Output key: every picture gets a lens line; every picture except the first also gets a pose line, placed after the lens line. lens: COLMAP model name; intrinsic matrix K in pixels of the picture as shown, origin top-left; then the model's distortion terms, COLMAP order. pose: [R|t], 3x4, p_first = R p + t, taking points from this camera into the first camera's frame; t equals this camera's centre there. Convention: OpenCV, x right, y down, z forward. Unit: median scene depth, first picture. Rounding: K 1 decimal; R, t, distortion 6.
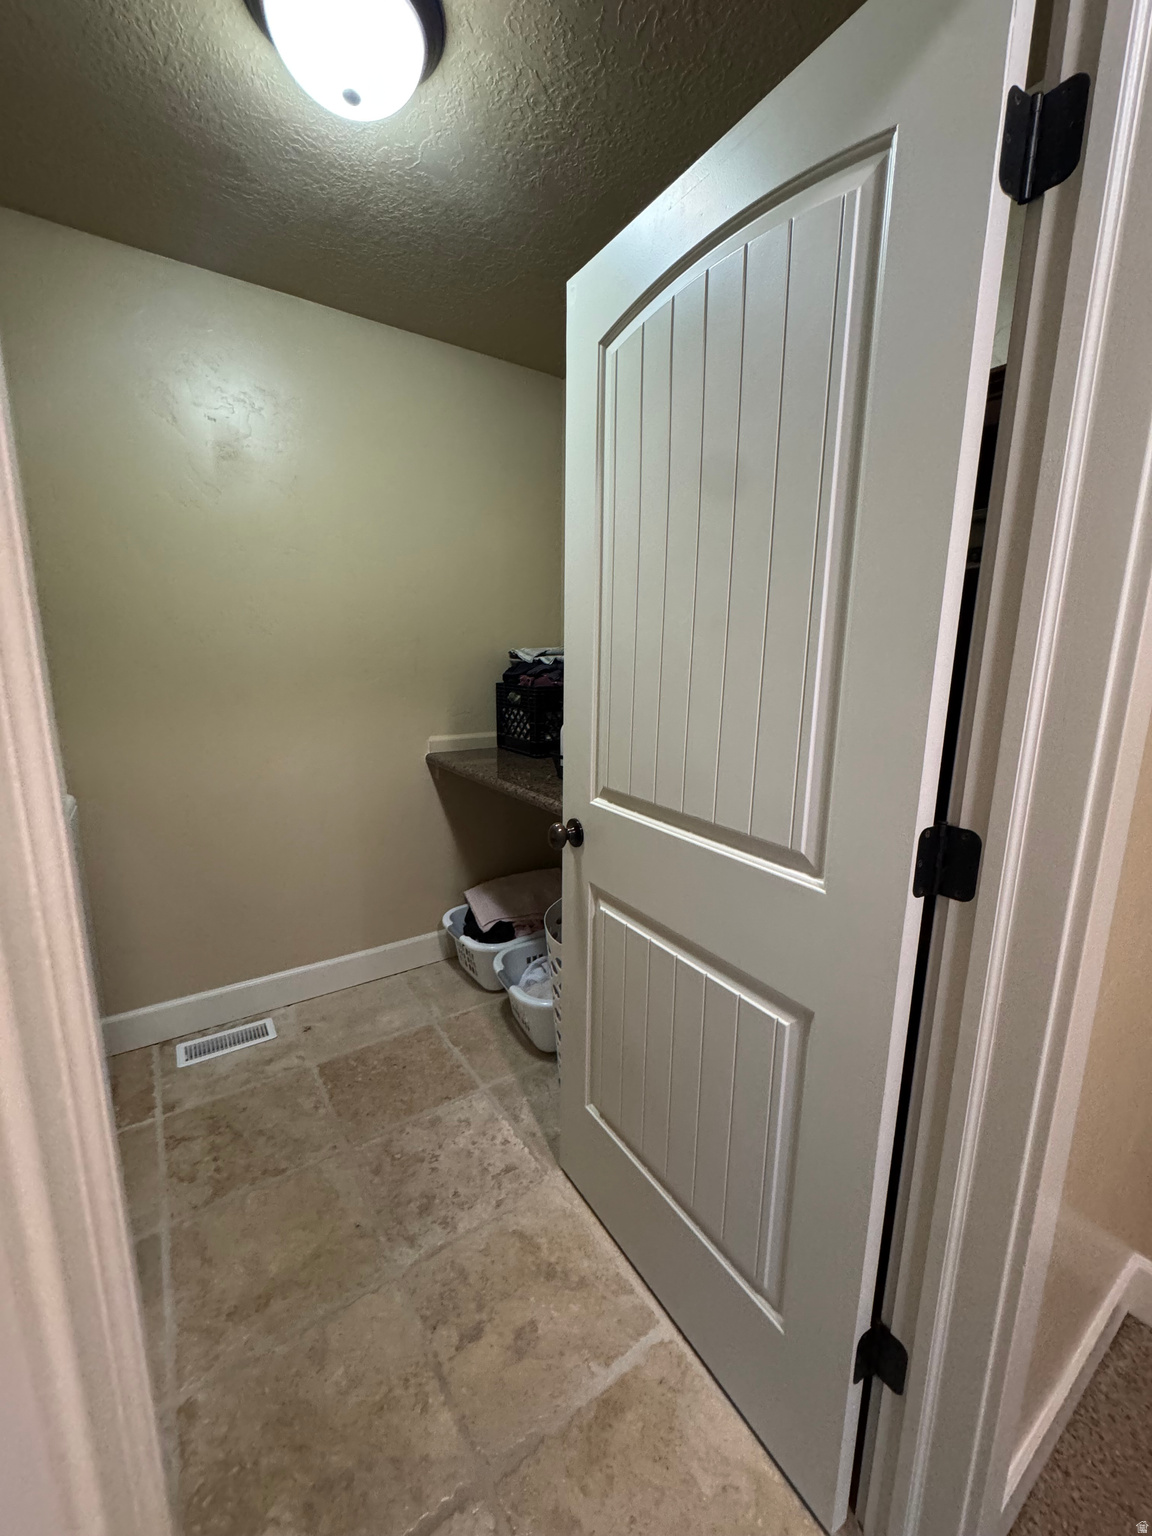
lens RADIAL K [[613.2, 0, 578.3], [0, 613.2, 765.9], [0, 0, 1]] dist [-0.003042, 0.000145]
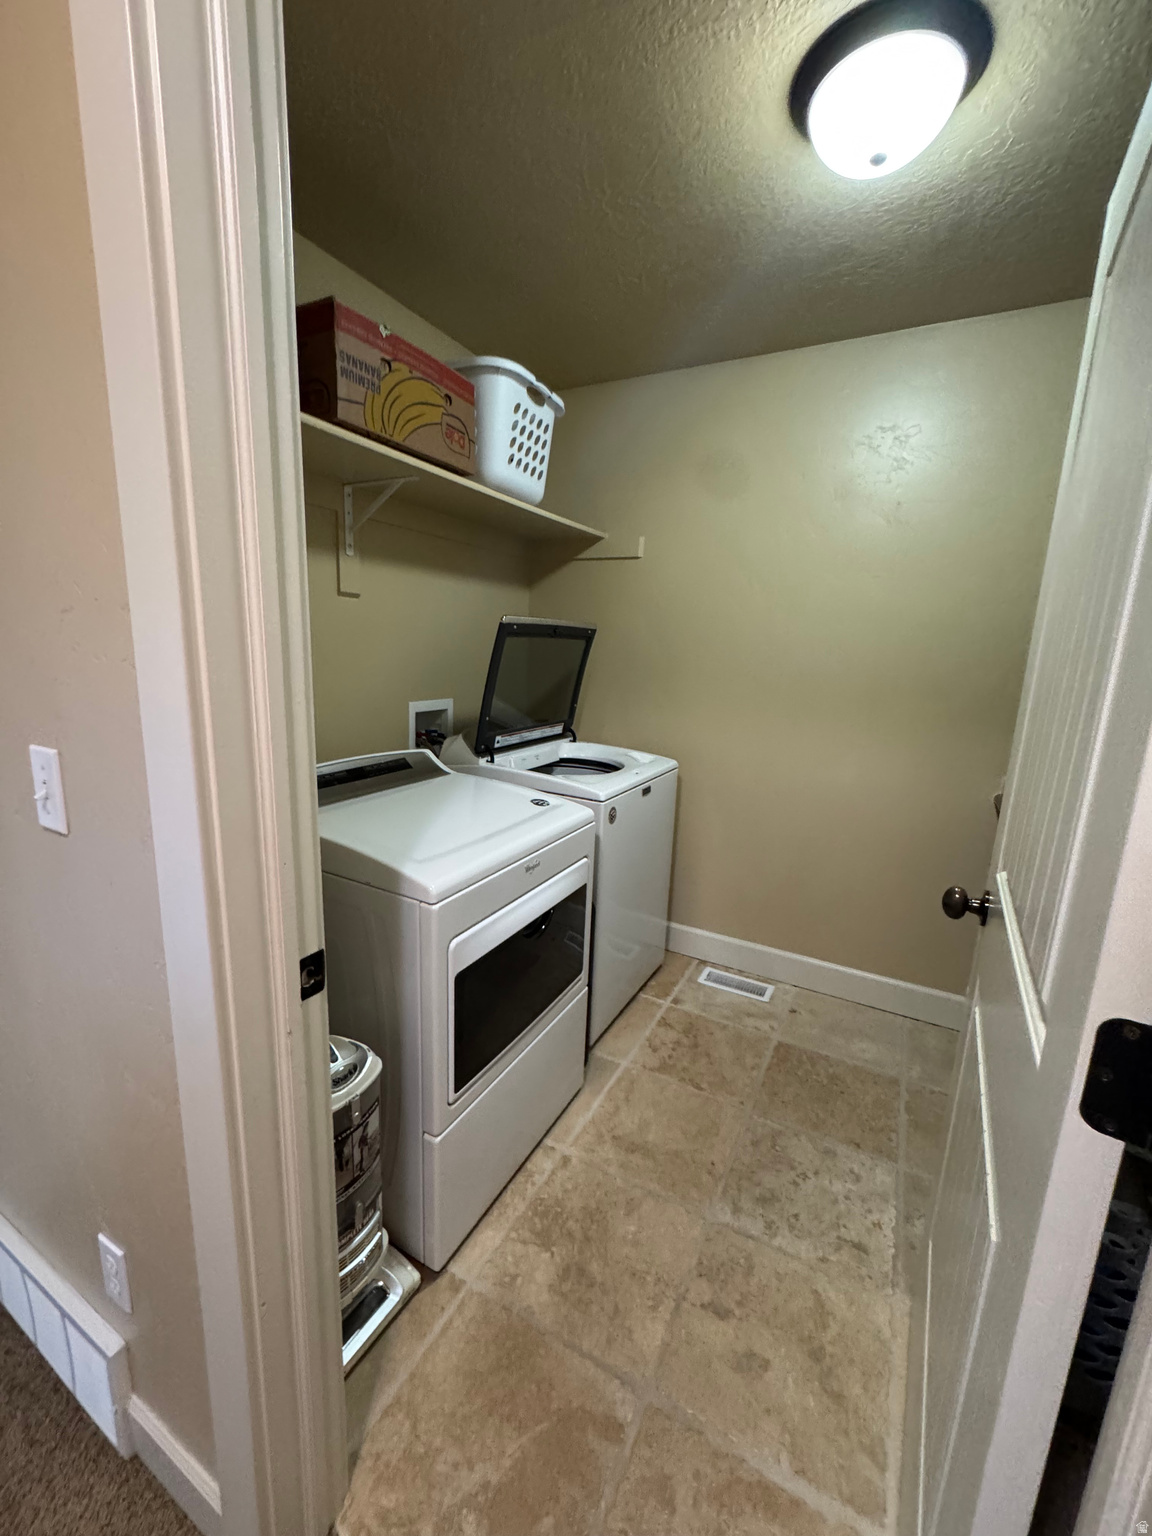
lens RADIAL K [[613.2, 0, 578.3], [0, 613.2, 765.9], [0, 0, 1]] dist [-0.003042, 0.000145]
pose [[0.452294, 0.178677, -0.873787, 0.353558], [-0.199025, 0.975241, 0.096403, -0.036908], [0.869378, 0.130303, 0.476657, 0.115117]]
